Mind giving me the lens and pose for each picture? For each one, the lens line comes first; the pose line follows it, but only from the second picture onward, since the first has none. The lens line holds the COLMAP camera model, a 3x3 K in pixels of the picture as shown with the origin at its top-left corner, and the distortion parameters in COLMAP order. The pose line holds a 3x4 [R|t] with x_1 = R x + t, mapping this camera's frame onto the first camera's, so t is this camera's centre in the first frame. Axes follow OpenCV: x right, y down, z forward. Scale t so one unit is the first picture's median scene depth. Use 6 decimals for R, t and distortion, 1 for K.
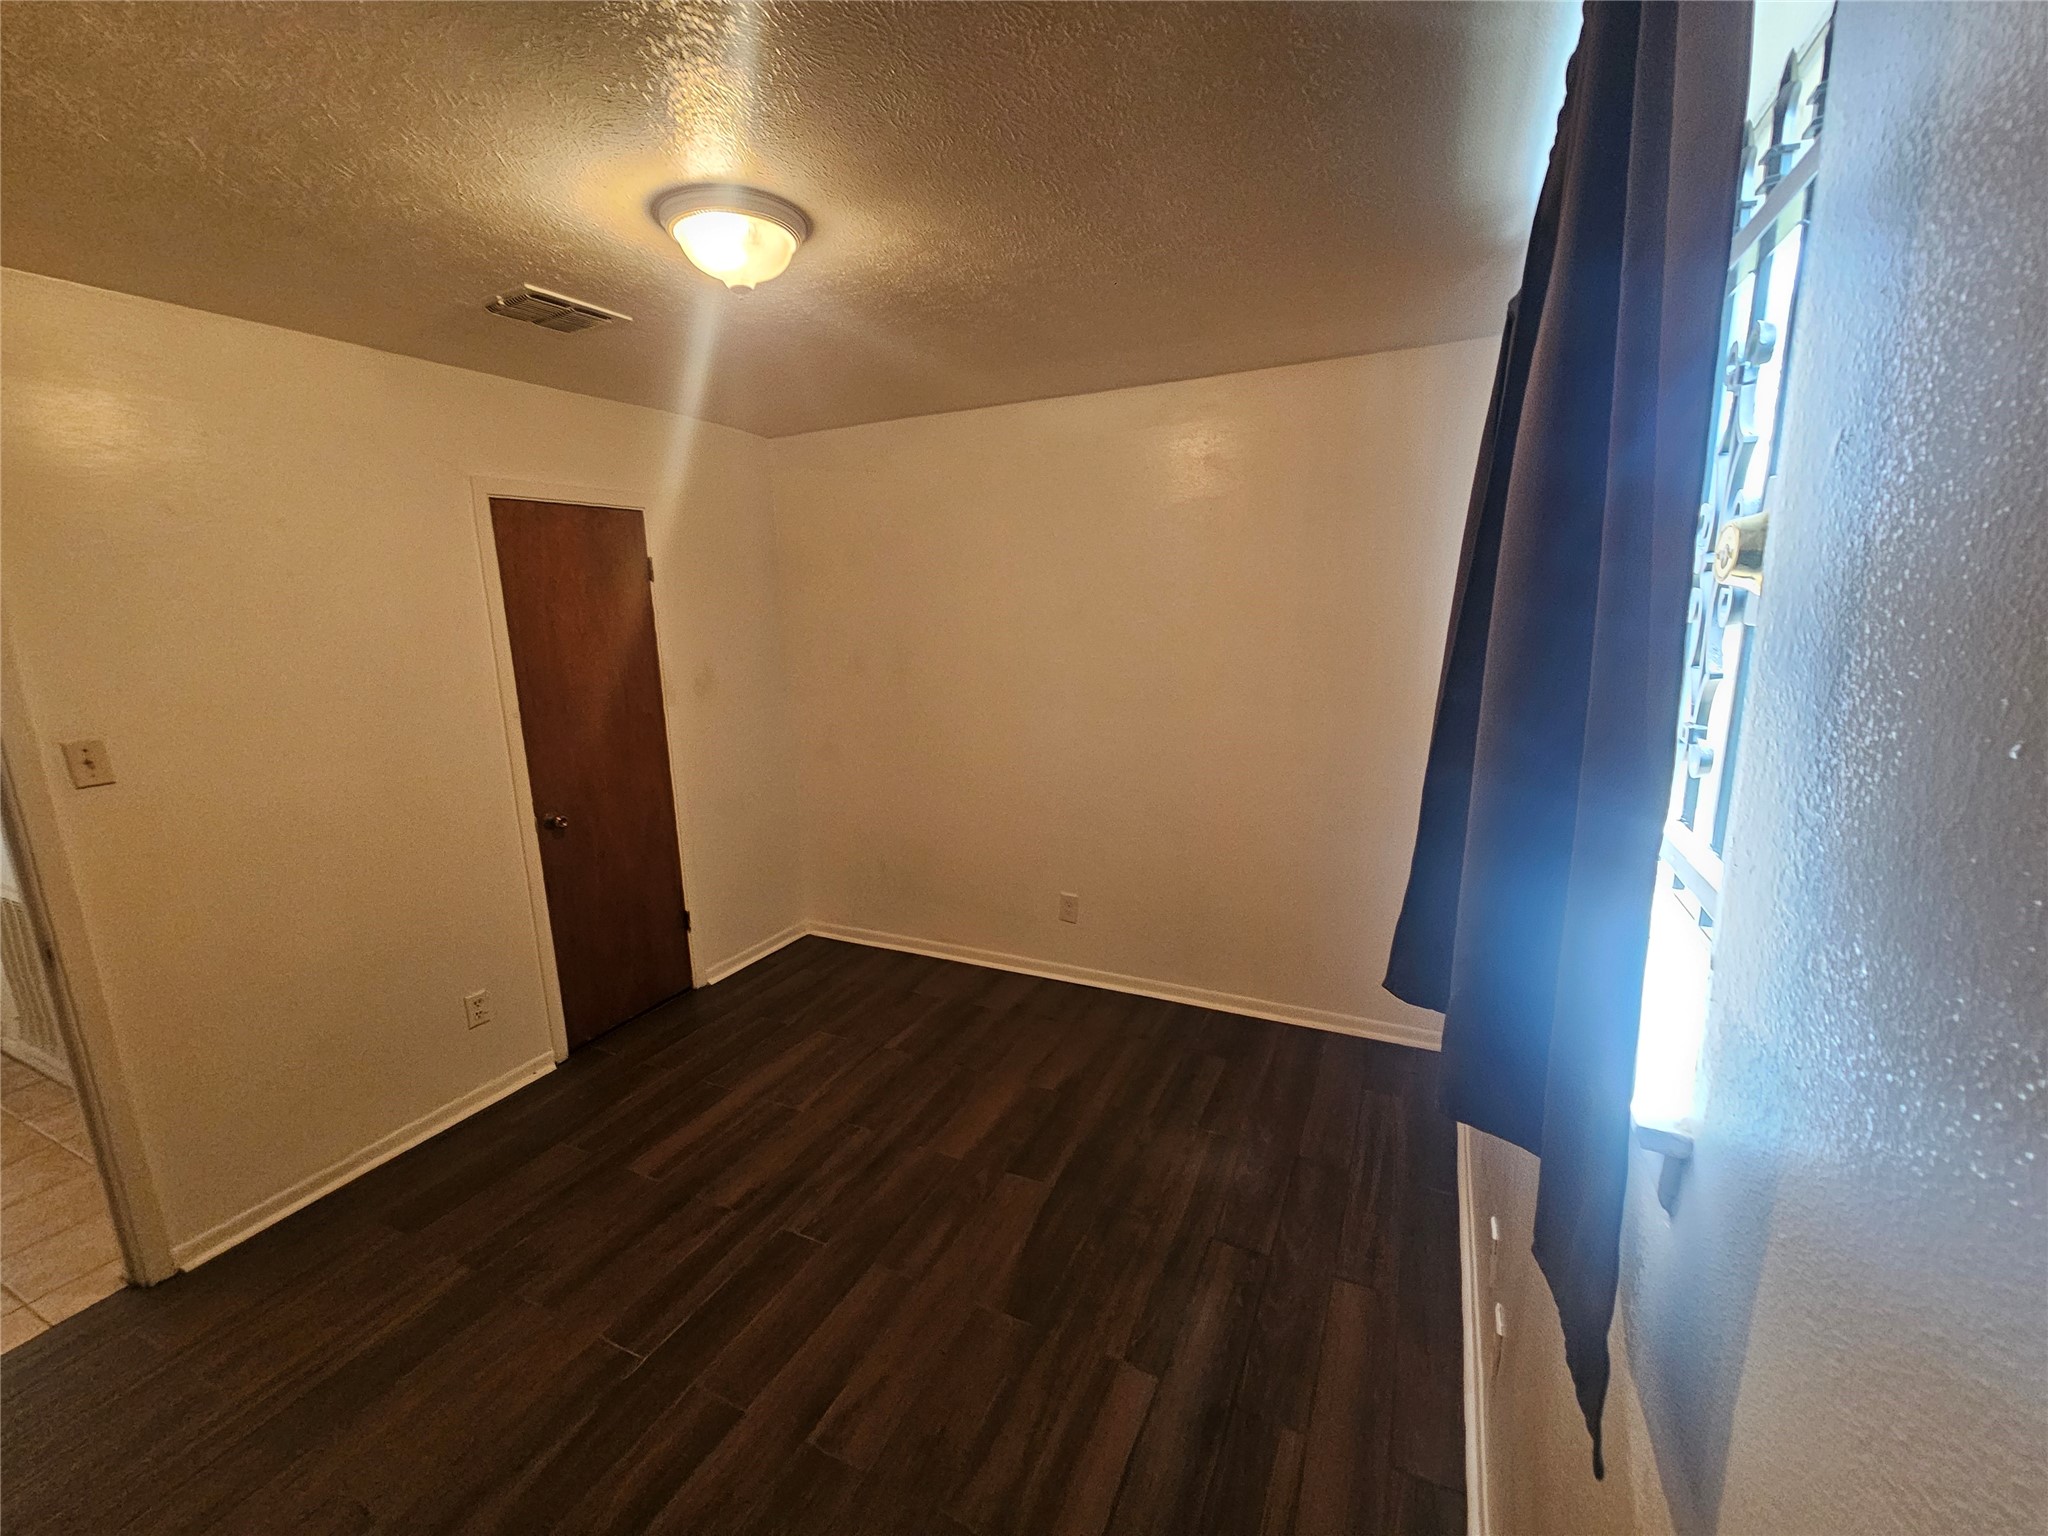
lens RADIAL K [[849.6, 0, 1030.1], [0, 849.6, 782.4], [0, 0, 1]] dist [-0.002629, 0.000962]
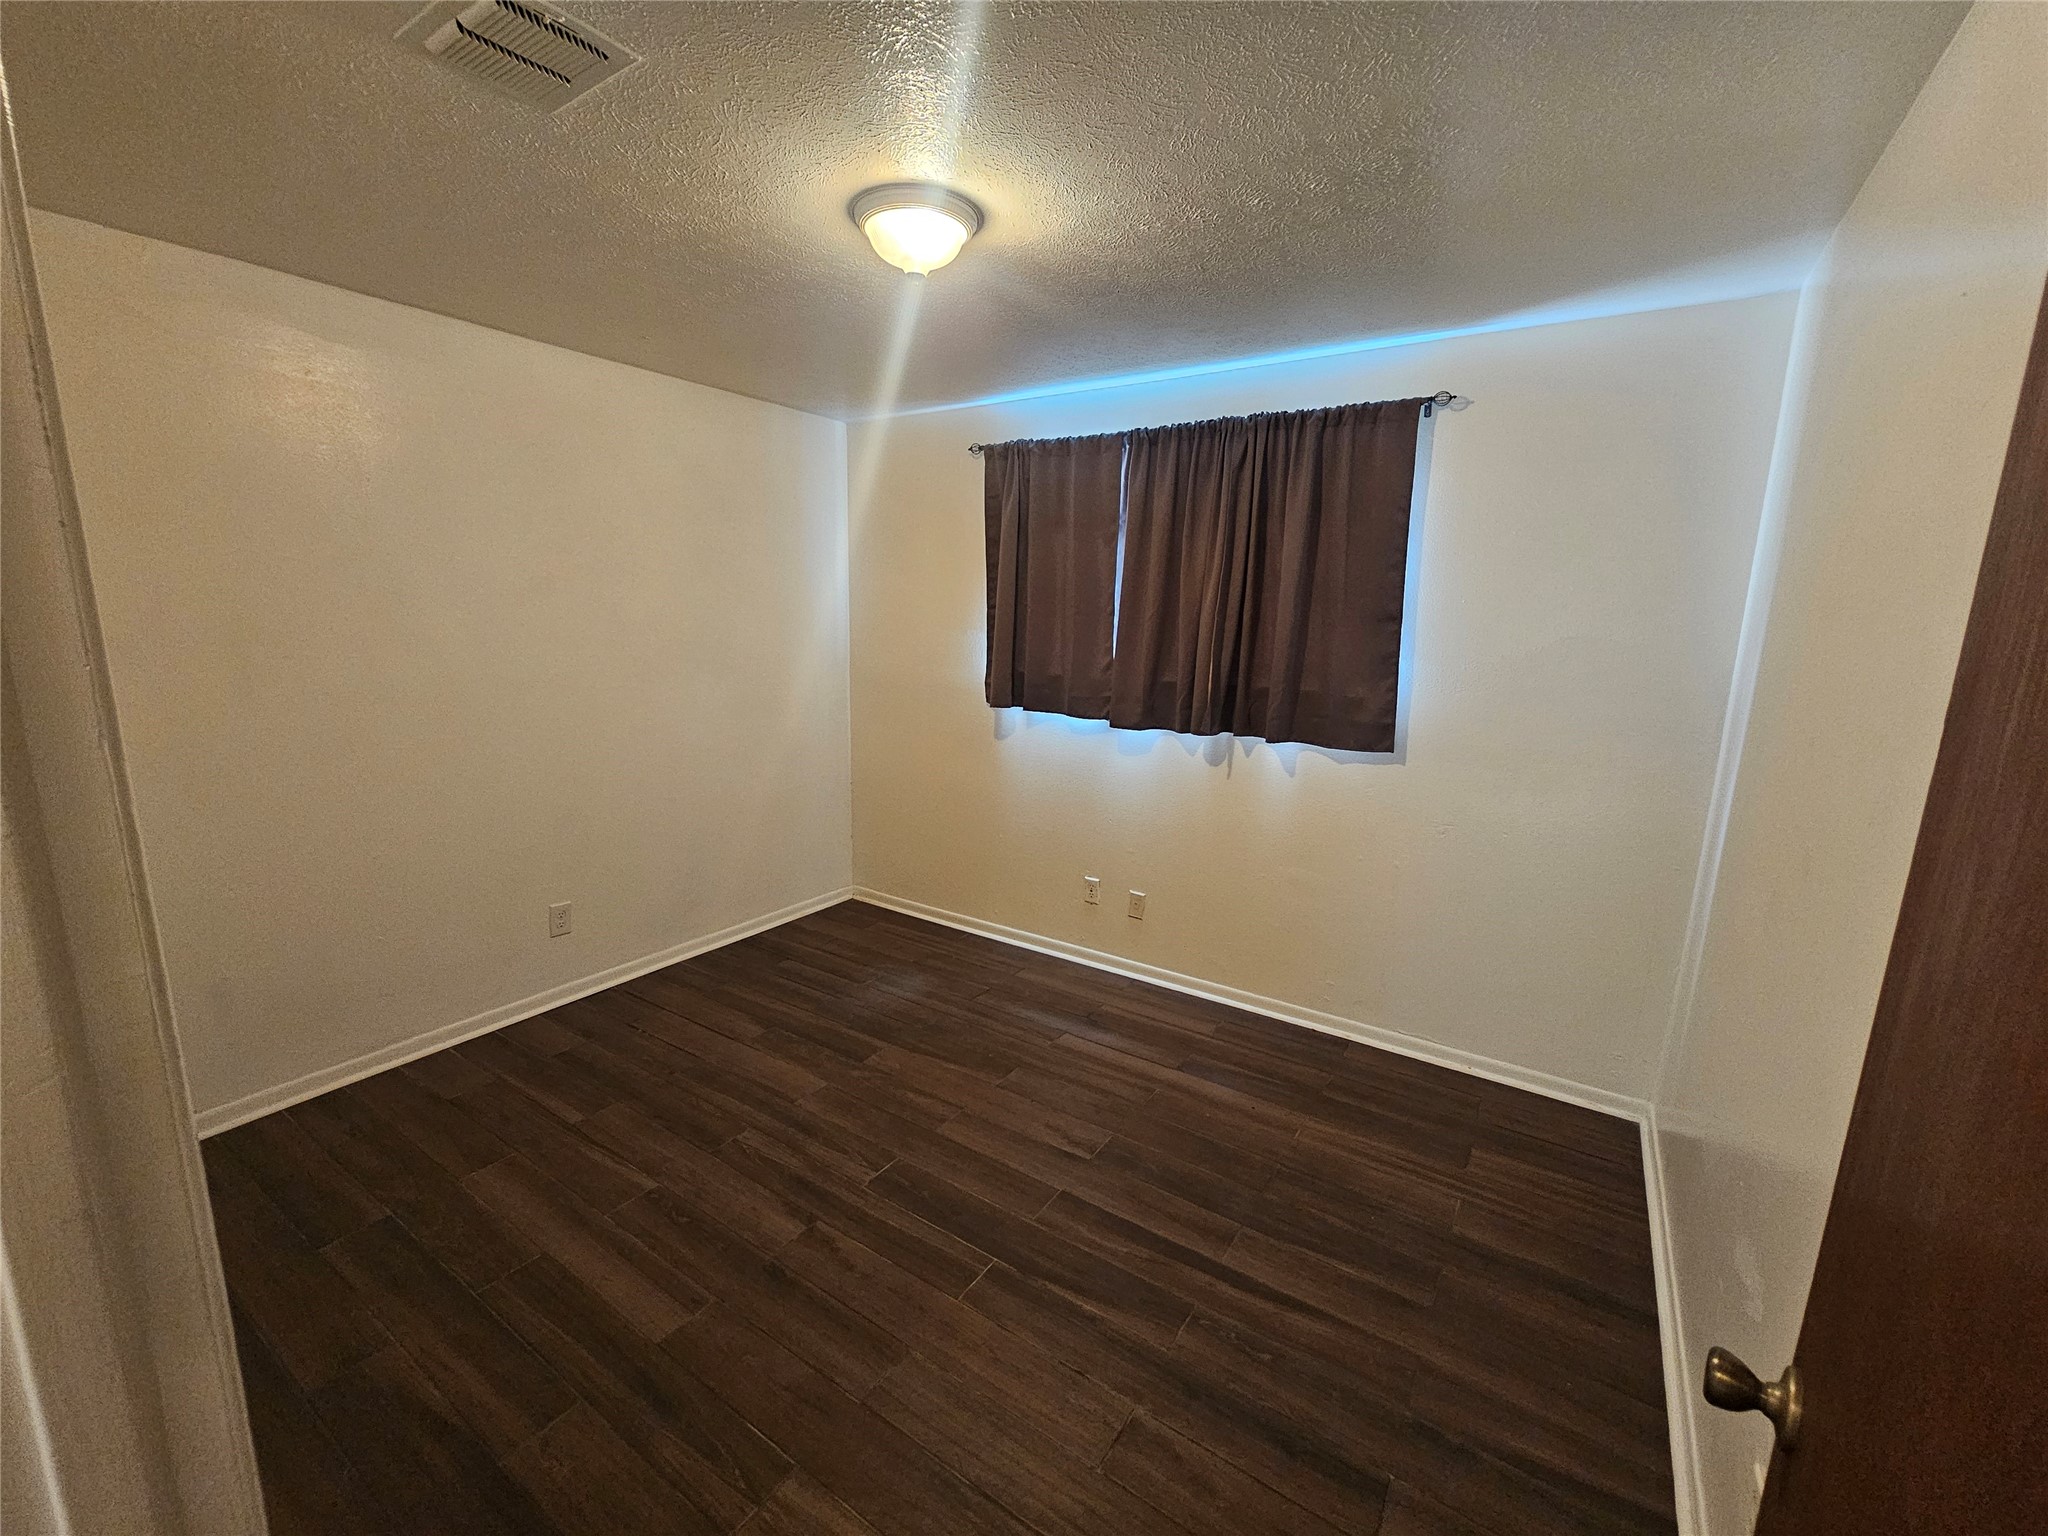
lens RADIAL K [[849.6, 0, 1030.1], [0, 849.6, 782.4], [0, 0, 1]] dist [-0.002629, 0.000962]
pose [[0.138466, -0.172798, 0.975176, -1.092820], [0.192022, 0.970660, 0.144733, -0.036410], [-0.971573, 0.167215, 0.167585, 0.535971]]
